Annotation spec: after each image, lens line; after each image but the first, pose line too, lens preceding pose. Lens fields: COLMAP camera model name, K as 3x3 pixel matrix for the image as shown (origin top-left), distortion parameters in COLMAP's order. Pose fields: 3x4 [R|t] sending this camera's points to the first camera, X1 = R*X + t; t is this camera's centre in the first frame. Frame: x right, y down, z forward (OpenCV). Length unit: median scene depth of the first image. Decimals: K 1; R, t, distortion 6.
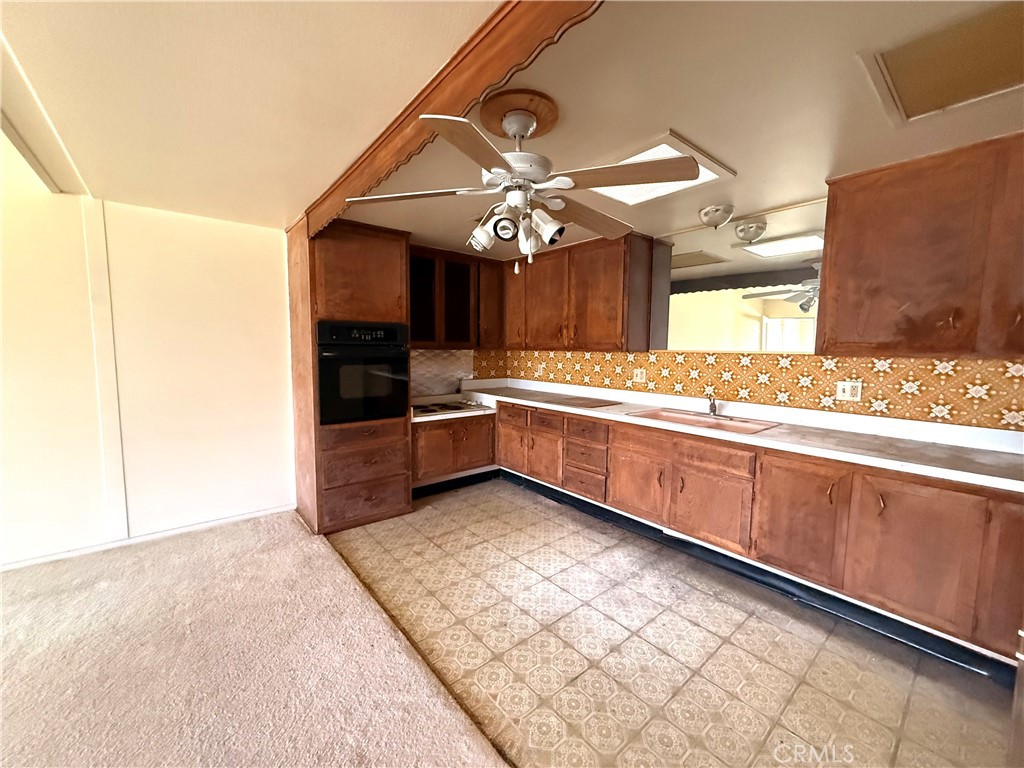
lens RADIAL K [[410.5, 0, 514.0], [0, 410.5, 383.9], [0, 0, 1]] dist [0.004621, -0.000063]
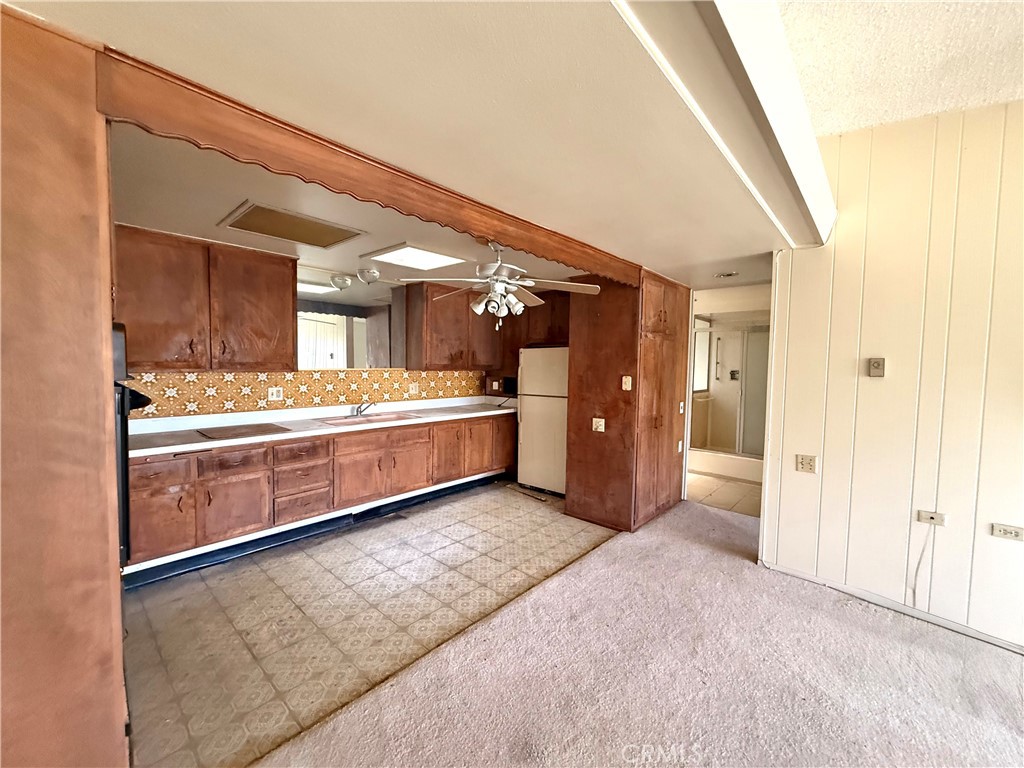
lens RADIAL K [[410.5, 0, 512.5], [0, 410.5, 381.7], [0, 0, 1]] dist [0.004621, -0.000063]
pose [[-0.142883, -0.058907, 0.987985, -0.991898], [0.072296, 0.994939, 0.069777, -0.100117], [-0.987096, 0.081397, -0.137901, 0.710149]]
